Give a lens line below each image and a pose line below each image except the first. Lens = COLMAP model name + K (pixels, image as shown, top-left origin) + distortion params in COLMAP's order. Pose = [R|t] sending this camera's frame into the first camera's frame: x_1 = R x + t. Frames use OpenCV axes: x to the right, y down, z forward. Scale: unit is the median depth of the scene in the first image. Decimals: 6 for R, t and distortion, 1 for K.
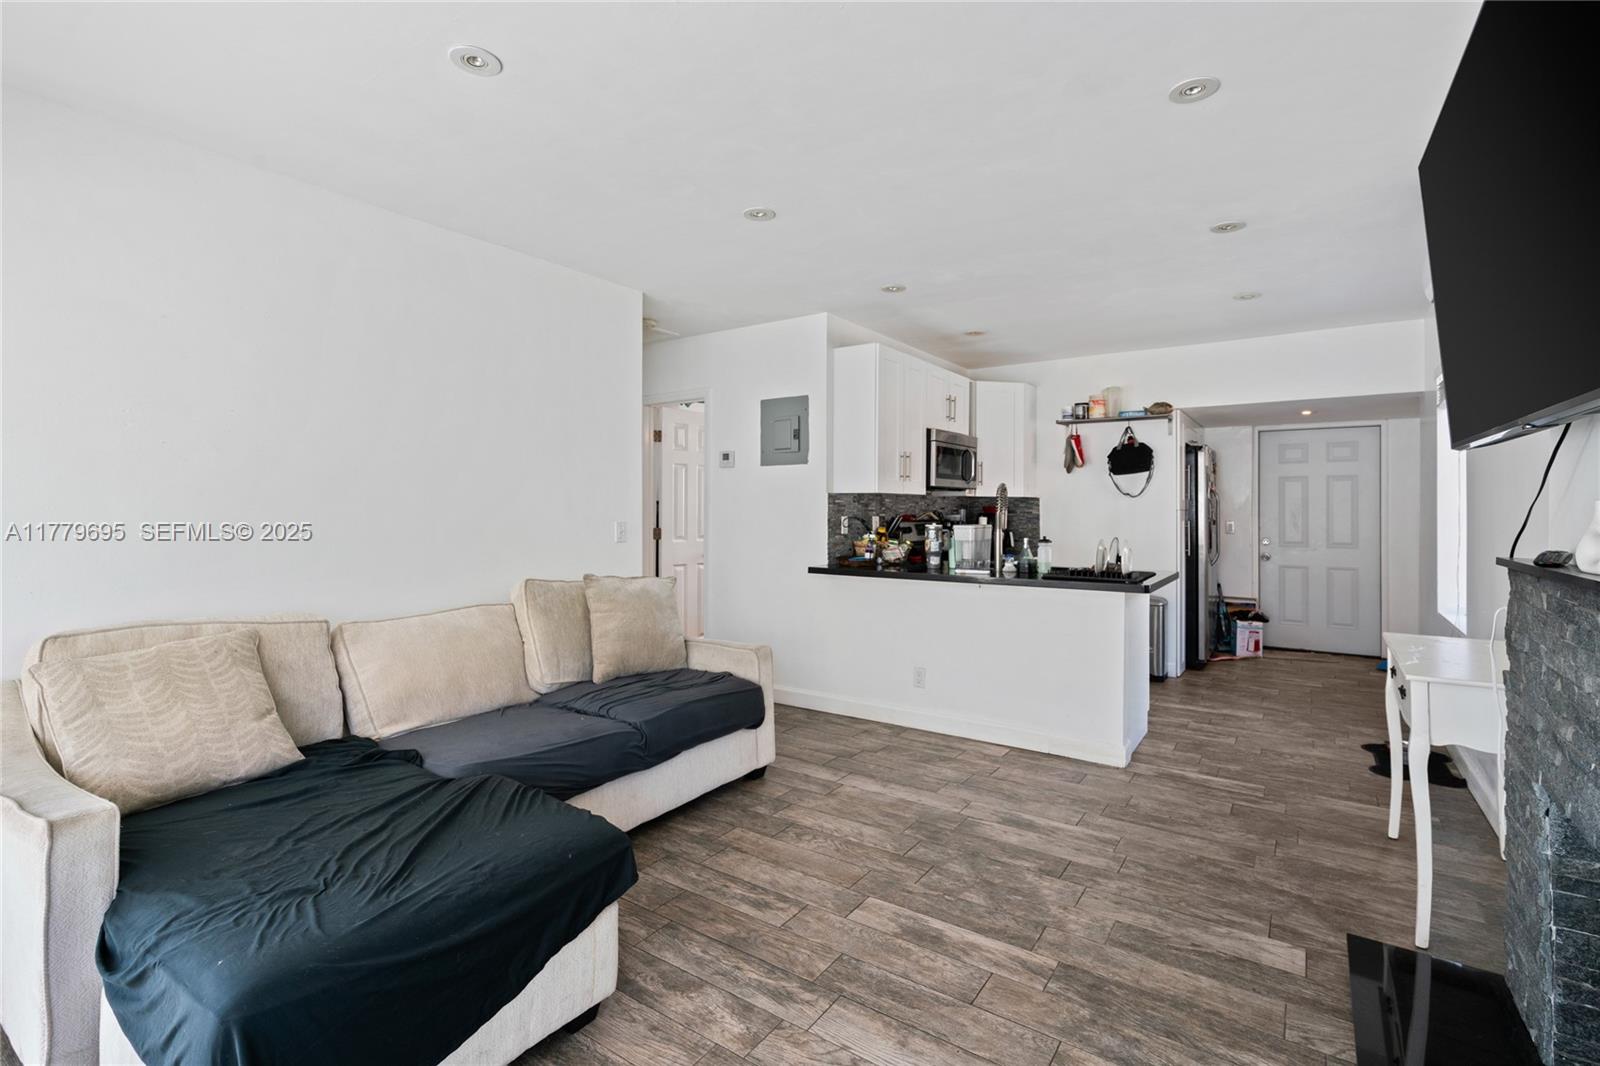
lens RADIAL K [[730.6, 0, 839.9], [0, 730.6, 503.7], [0, 0, 1]] dist [-0.001064, 0.001053]
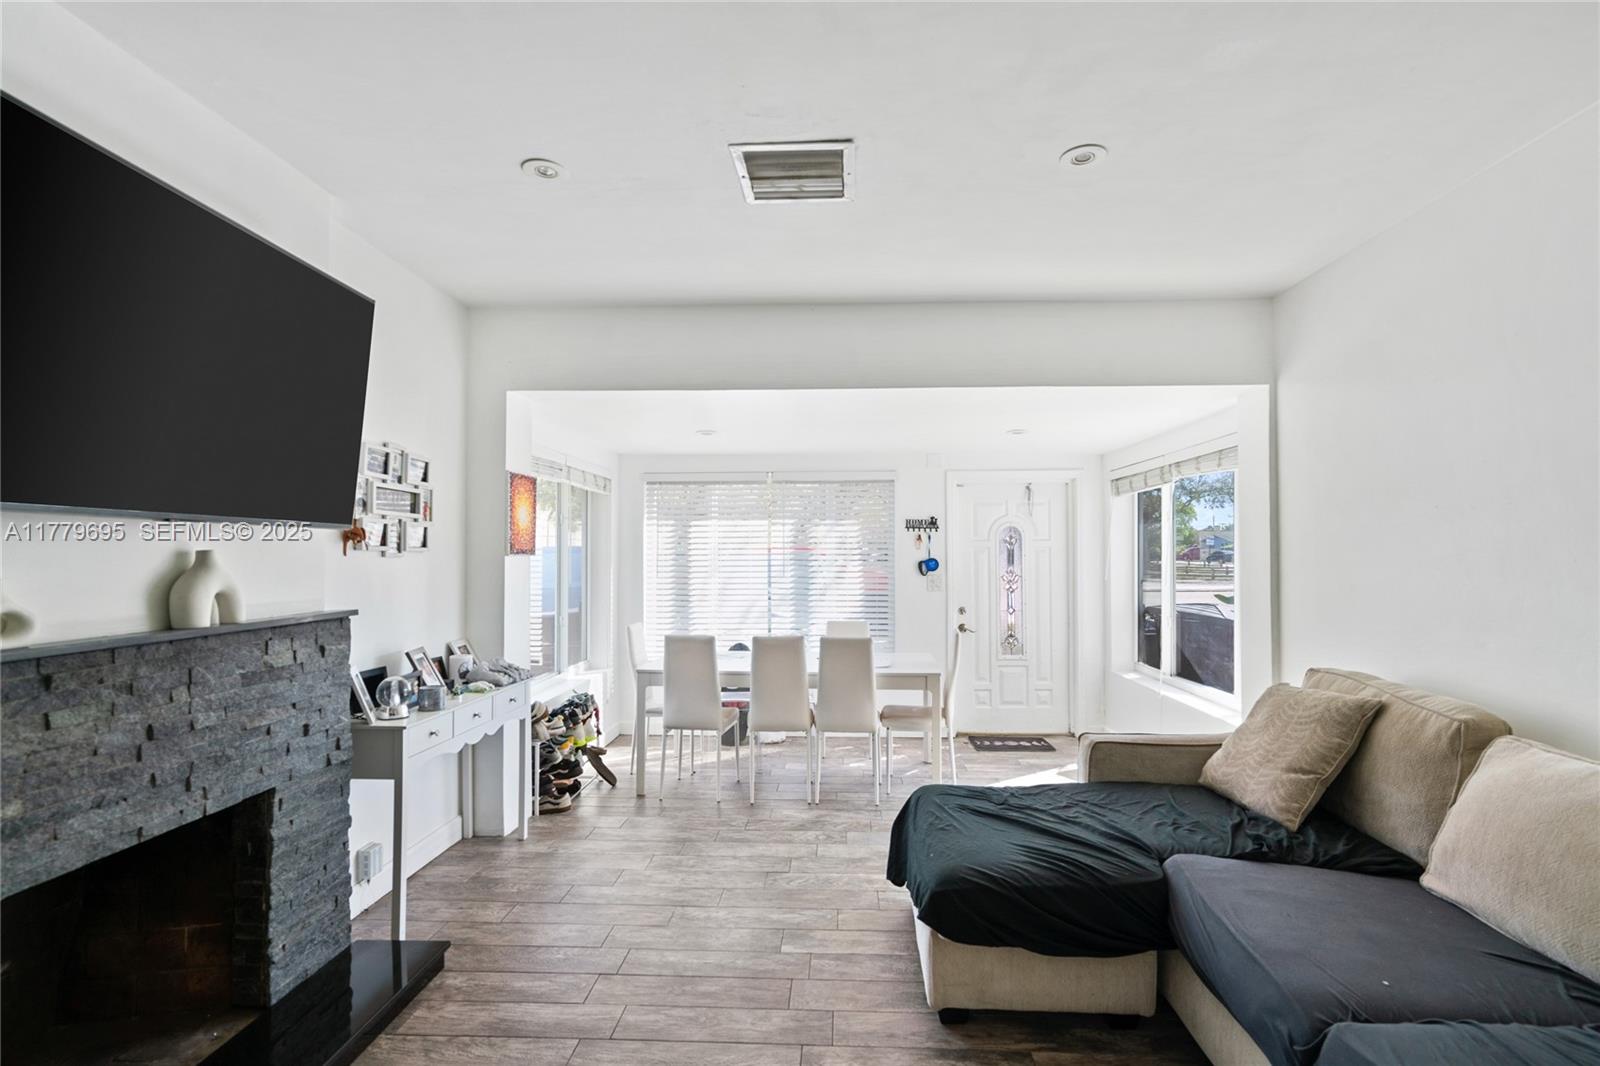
lens RADIAL K [[730.6, 0, 818.6], [0, 730.6, 548.6], [0, 0, 1]] dist [-0.001064, 0.001053]
pose [[-0.857752, -0.007887, -0.514003, 0.208819], [0.000341, 0.999873, -0.015911, -0.008835], [0.514063, -0.013823, -0.857641, 0.943130]]
